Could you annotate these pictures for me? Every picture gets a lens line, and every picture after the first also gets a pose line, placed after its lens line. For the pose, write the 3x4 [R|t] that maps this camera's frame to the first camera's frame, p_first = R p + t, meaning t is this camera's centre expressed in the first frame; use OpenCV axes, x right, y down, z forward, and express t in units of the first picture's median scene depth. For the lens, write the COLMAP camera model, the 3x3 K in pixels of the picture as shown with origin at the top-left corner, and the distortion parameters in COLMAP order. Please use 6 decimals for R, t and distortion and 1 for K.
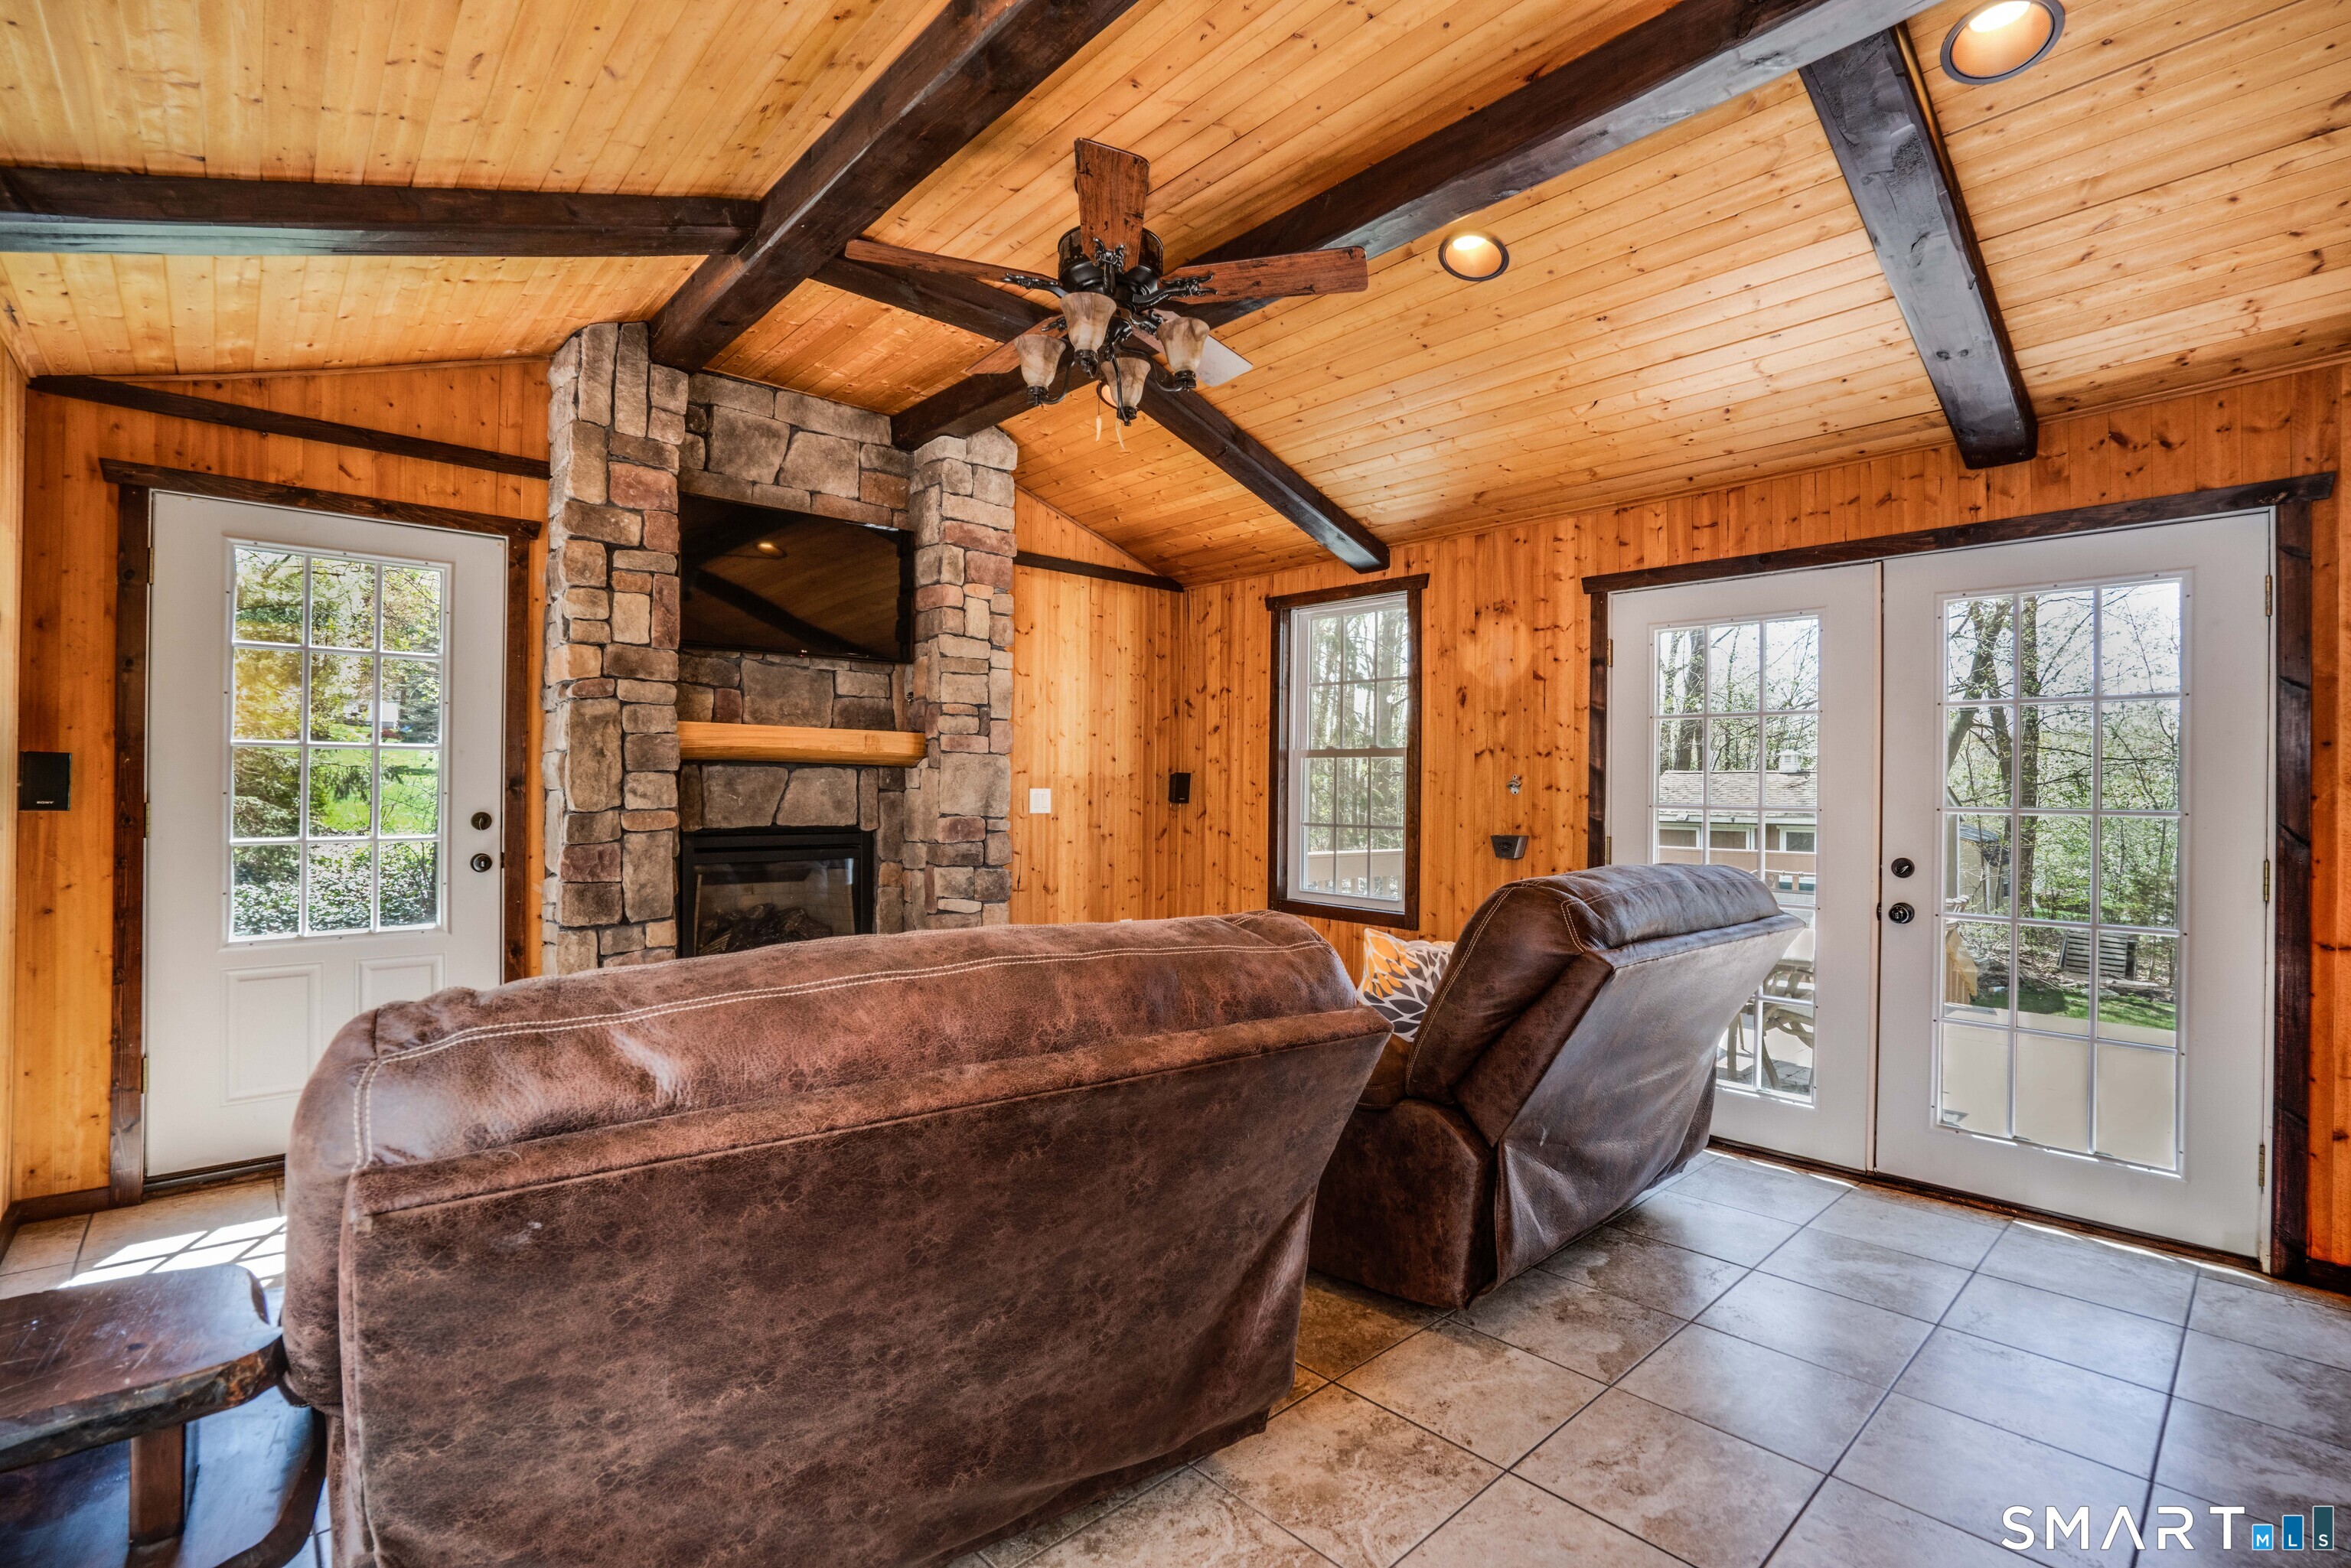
lens RADIAL K [[1069.2, 0, 1175.5], [0, 1069.2, 784.0], [0, 0, 1]] dist [-0.068110, 0.029151]
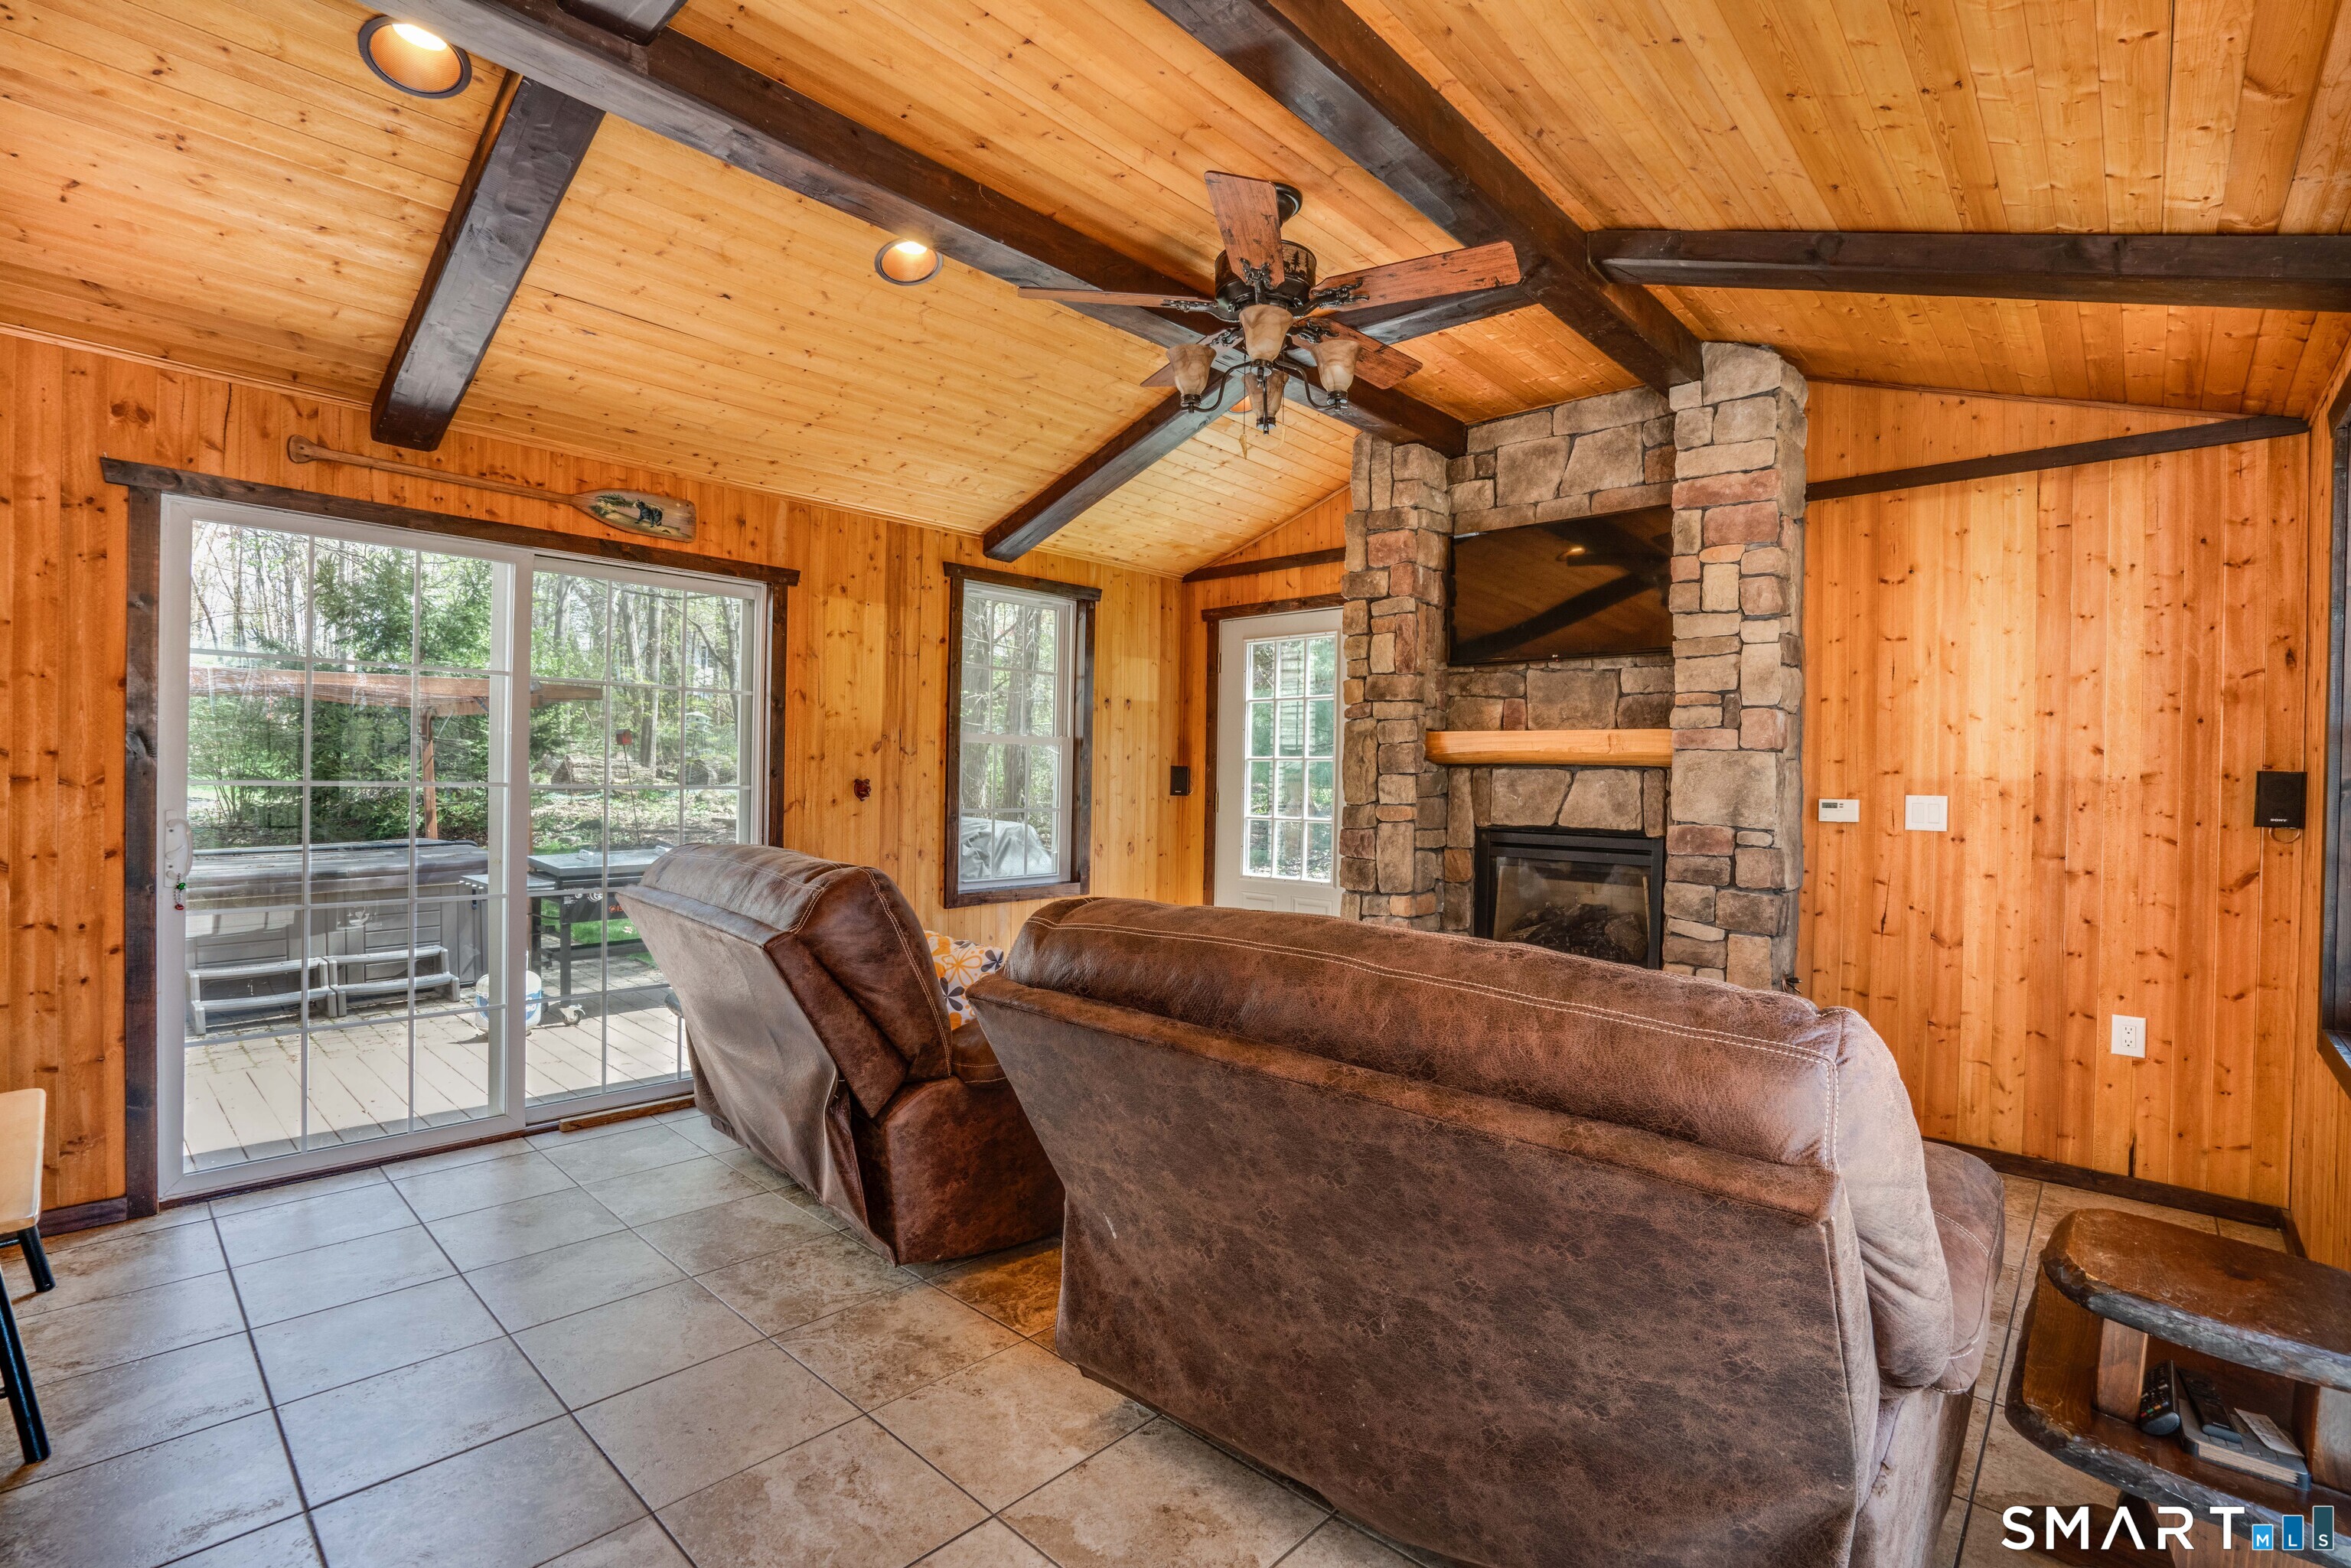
lens RADIAL K [[1069.2, 0, 1175.5], [0, 1069.2, 784.0], [0, 0, 1]] dist [-0.068110, 0.029151]
pose [[0.093253, 0.000802, -0.995642, 0.641749], [-0.011068, 0.999939, -0.000231, 0.002865], [0.995581, 0.011042, 0.093256, 0.546095]]
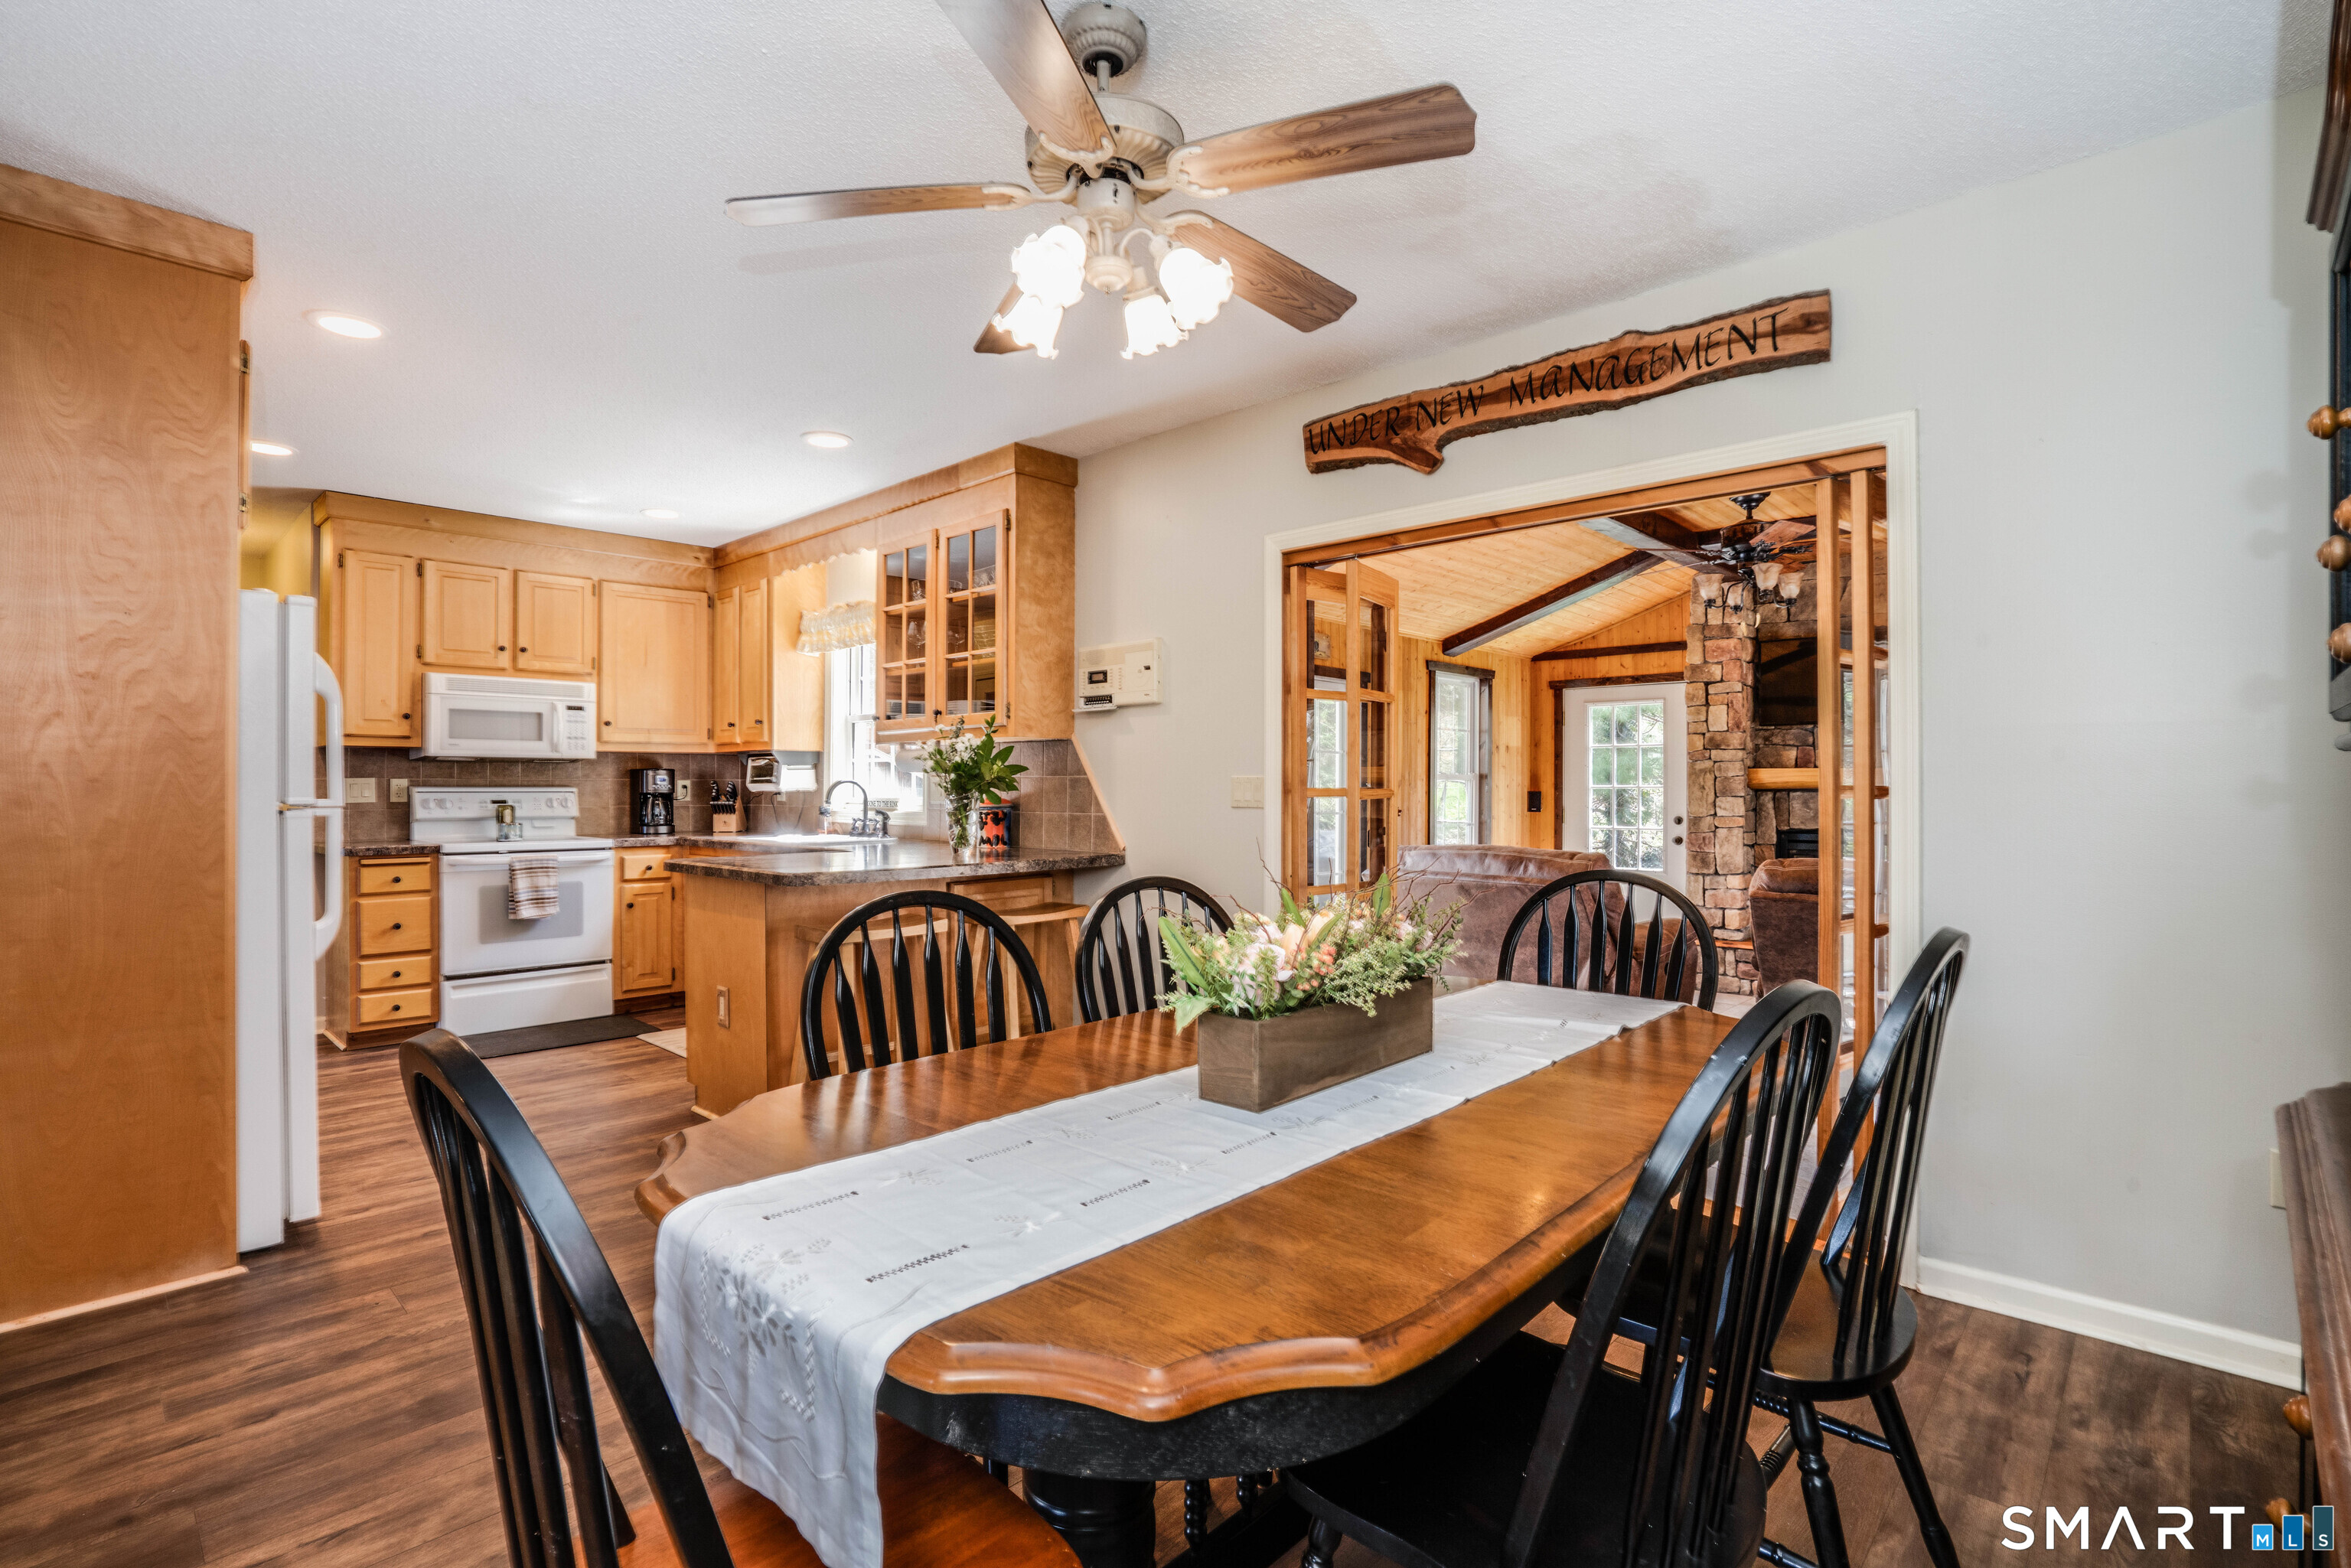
lens RADIAL K [[1069.2, 0, 1175.5], [0, 1069.2, 784.0], [0, 0, 1]] dist [-0.068110, 0.029151]
pose [[0.065108, -0.012201, -0.997804, 1.181055], [-0.001359, 0.999923, -0.012315, -0.008492], [0.997877, 0.002158, 0.065086, -0.115409]]
